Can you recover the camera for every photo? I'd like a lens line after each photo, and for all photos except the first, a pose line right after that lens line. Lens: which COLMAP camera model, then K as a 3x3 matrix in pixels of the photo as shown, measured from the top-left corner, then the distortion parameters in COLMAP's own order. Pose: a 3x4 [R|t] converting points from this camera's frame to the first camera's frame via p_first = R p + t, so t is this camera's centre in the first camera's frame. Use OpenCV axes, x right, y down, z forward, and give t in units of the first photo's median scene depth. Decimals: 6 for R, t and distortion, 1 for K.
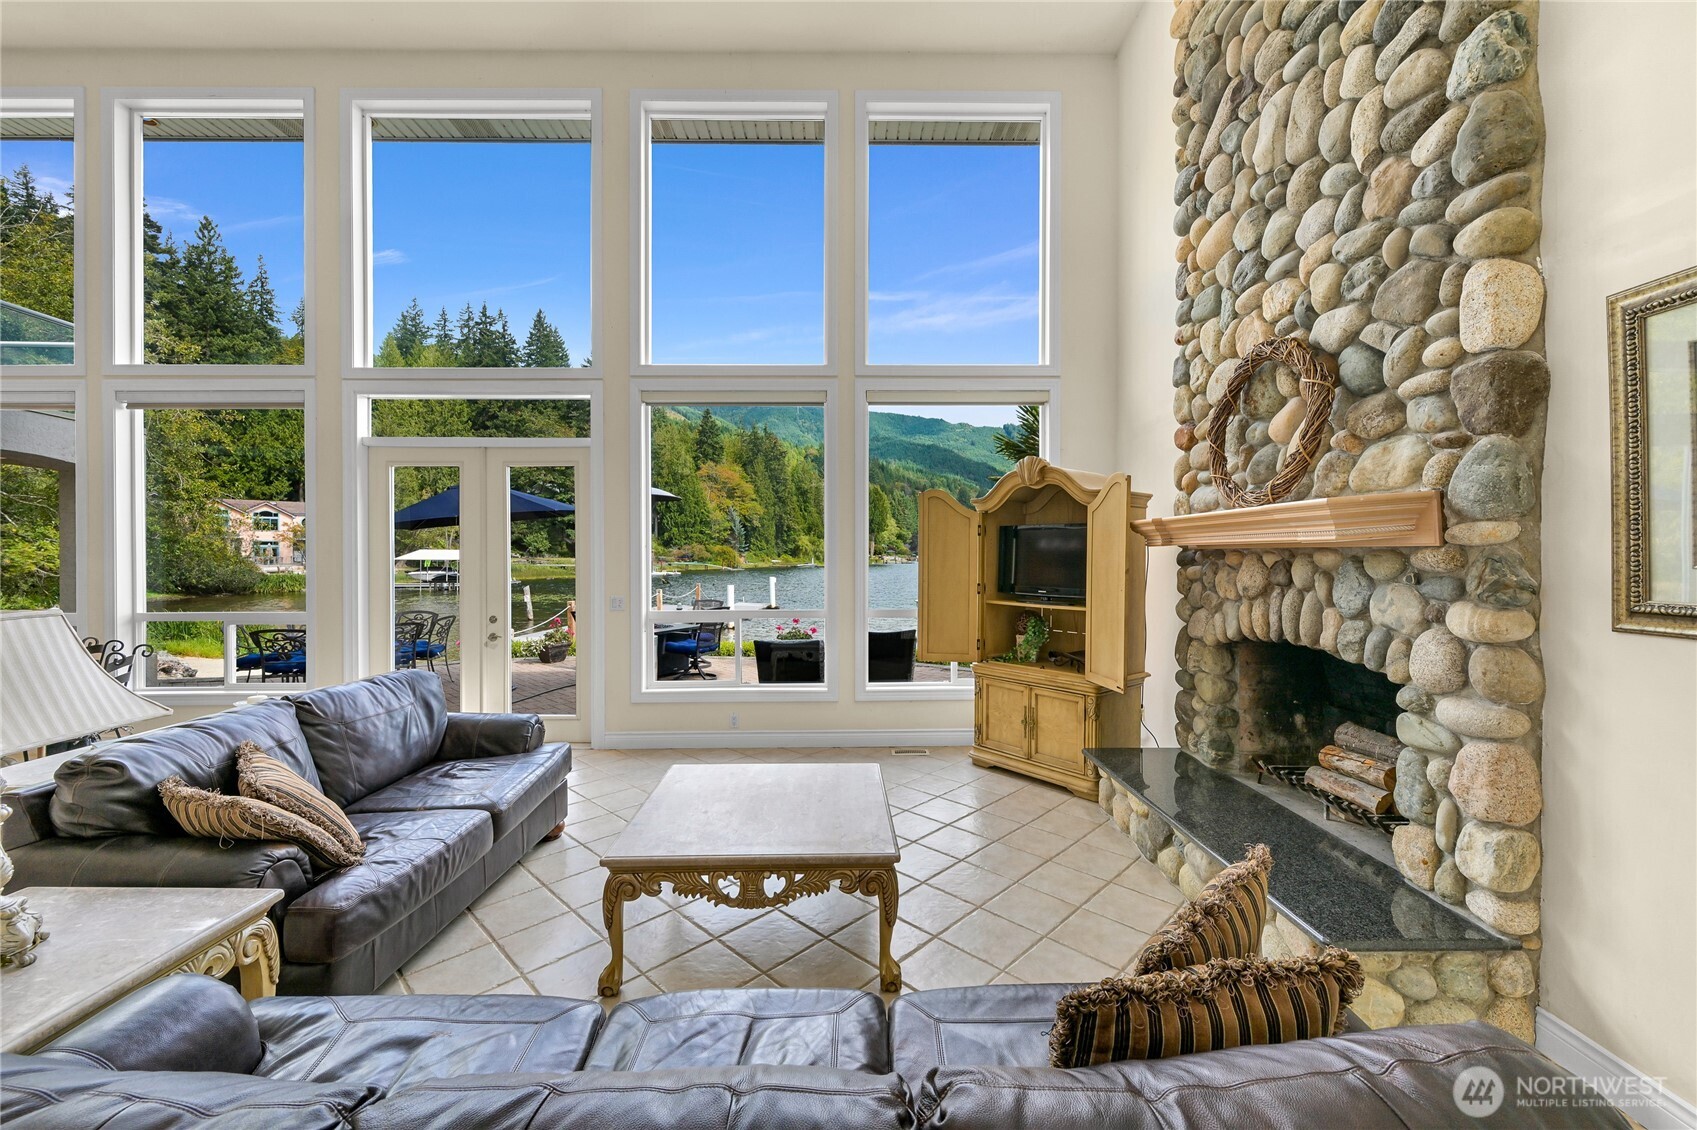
lens RADIAL K [[670.0, 0, 852.9], [0, 670.0, 557.0], [0, 0, 1]] dist [-0.000824, -0.002014]
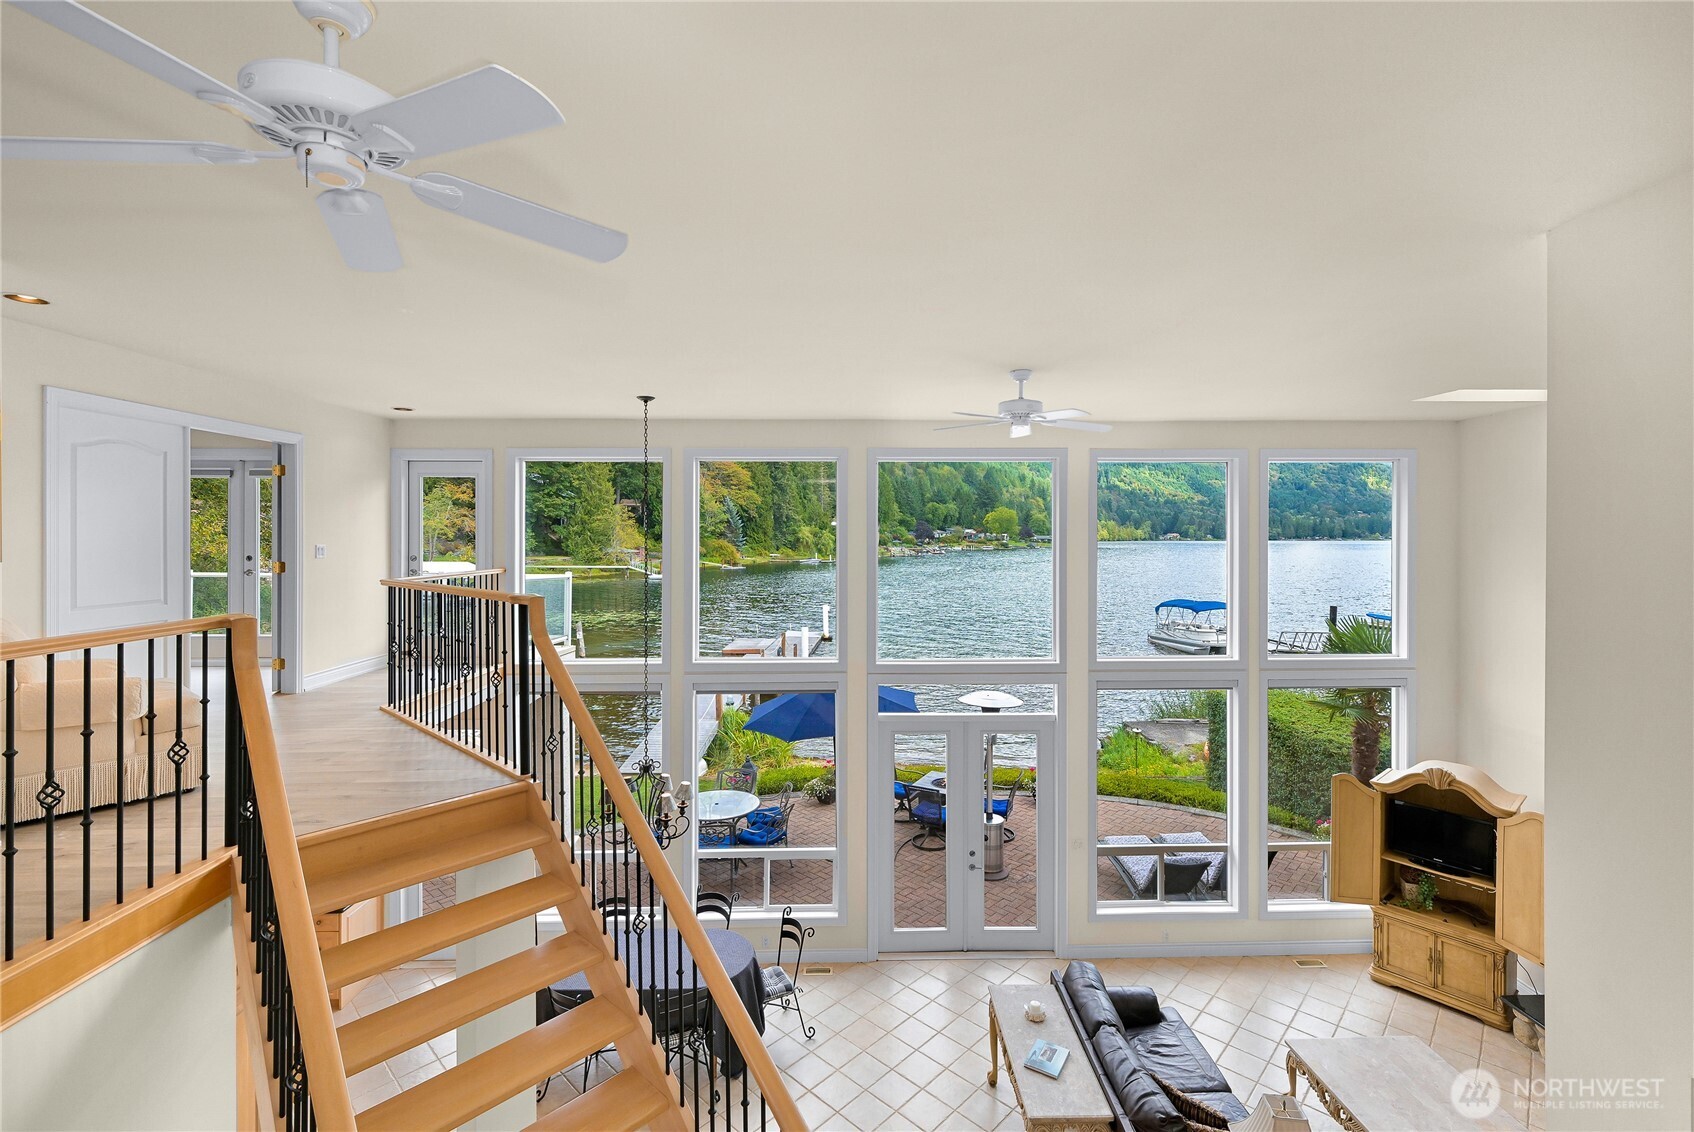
lens RADIAL K [[741.3, 0, 857.9], [0, 741.3, 536.3], [0, 0, 1]] dist [-0.004937, -0.000635]
pose [[0.999866, 0.000838, 0.016366, -1.122614], [-0.000716, 0.999972, -0.007453, -0.726522], [-0.016372, 0.007440, 0.999838, -0.586789]]
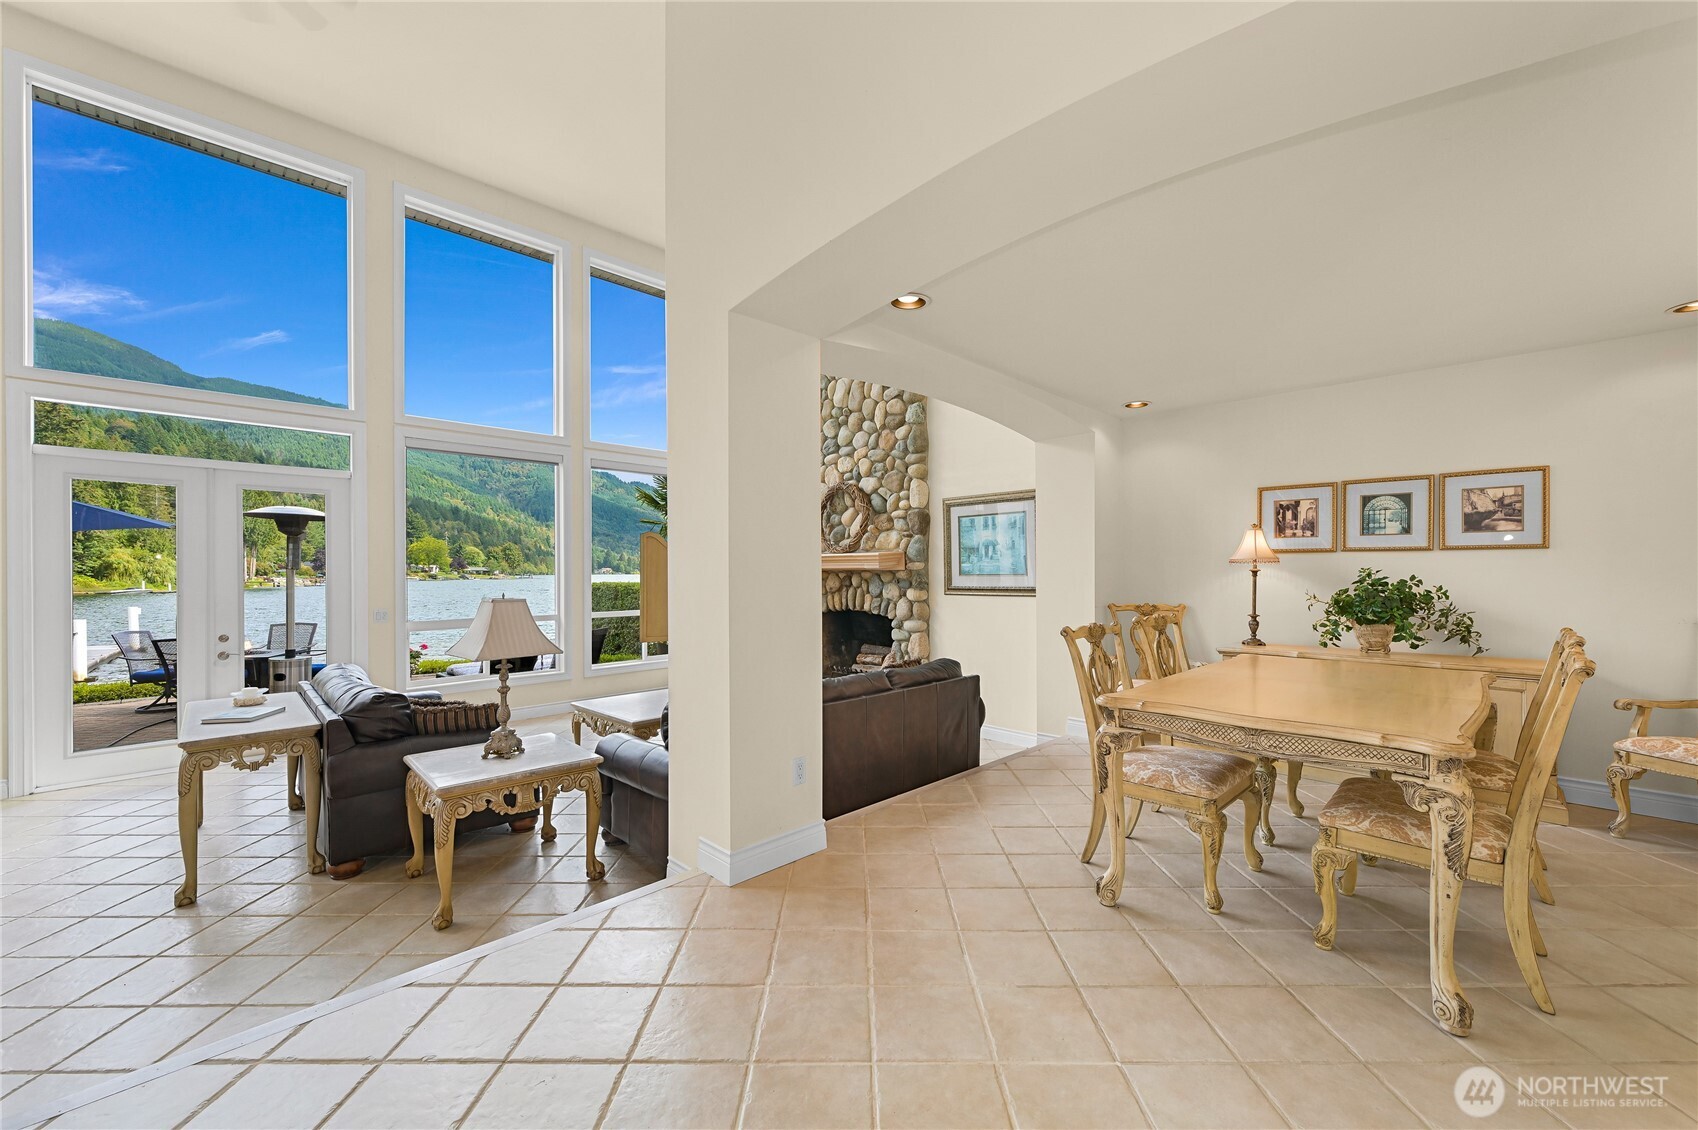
lens RADIAL K [[659.4, 0, 857.9], [0, 659.4, 572.9], [0, 0, 1]] dist [-0.002613, -0.001173]
pose [[0.708888, -0.001248, 0.705320, -0.799619], [0.004976, 0.999982, -0.003231, 0.002956], [-0.705303, 0.005800, 0.708882, -0.556928]]
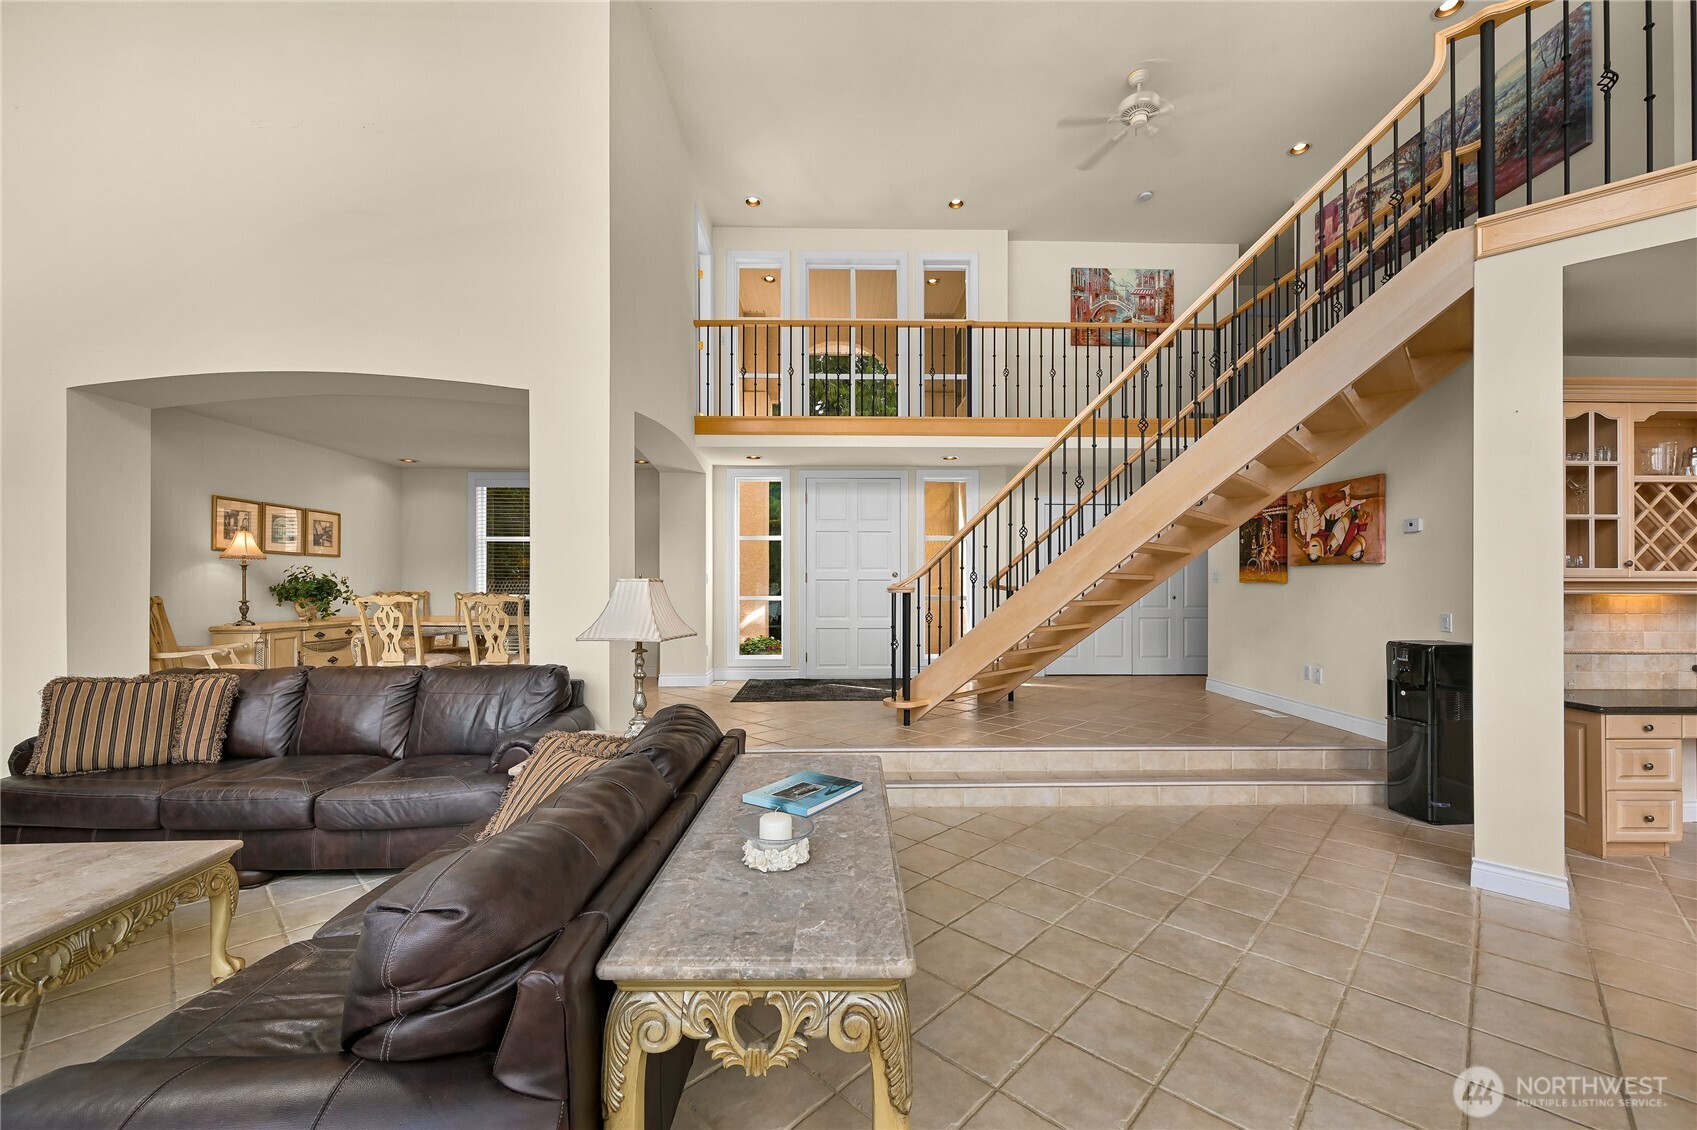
lens RADIAL K [[670.0, 0, 851.6], [0, 670.0, 579.9], [0, 0, 1]] dist [-0.000824, -0.002014]
pose [[-0.999897, 0.003365, -0.013944, -0.788972], [0.003357, 0.999994, 0.000617, 0.034465], [0.013946, 0.000570, -0.999903, 1.243911]]
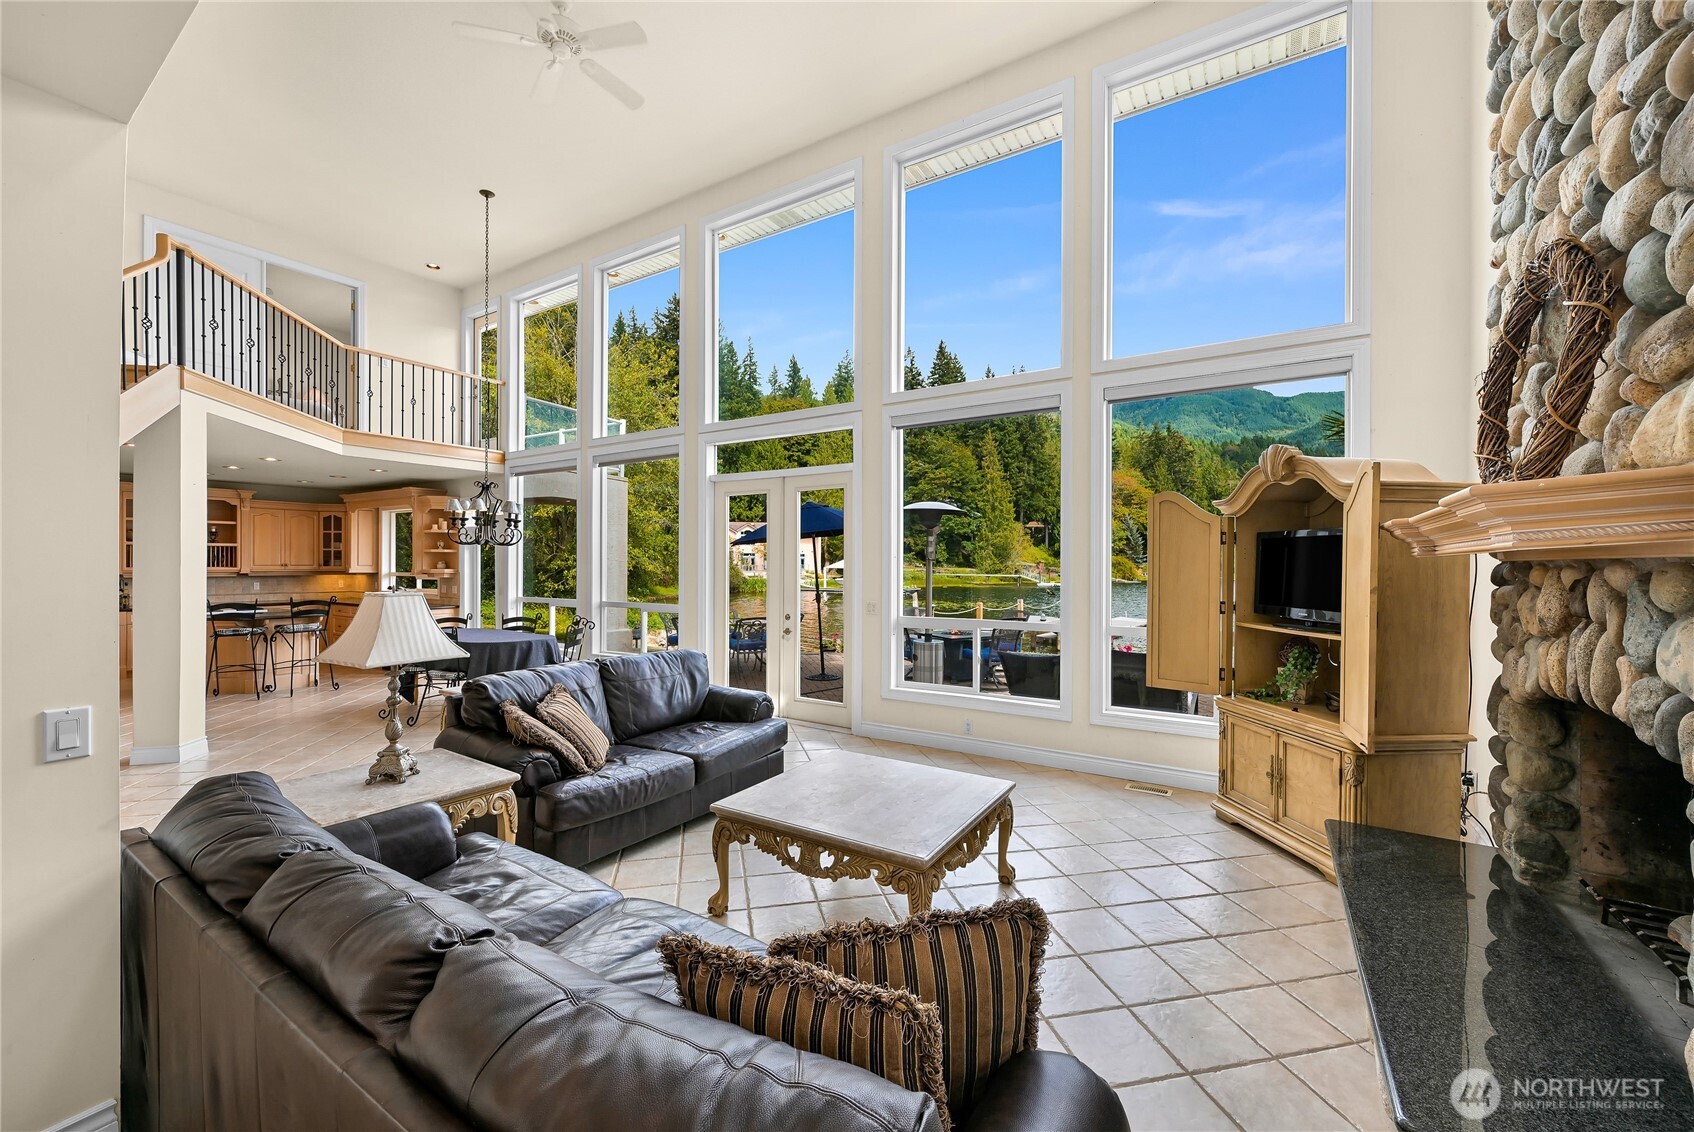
lens RADIAL K [[668.9, 0, 844.7], [0, 668.9, 565.2], [0, 0, 1]] dist [-0.000824, -0.002014]
pose [[0.833478, 0.006461, -0.552515, 0.327039], [-0.008409, 0.999964, -0.000991, -0.001672], [0.552488, 0.005472, 0.833503, 0.051130]]
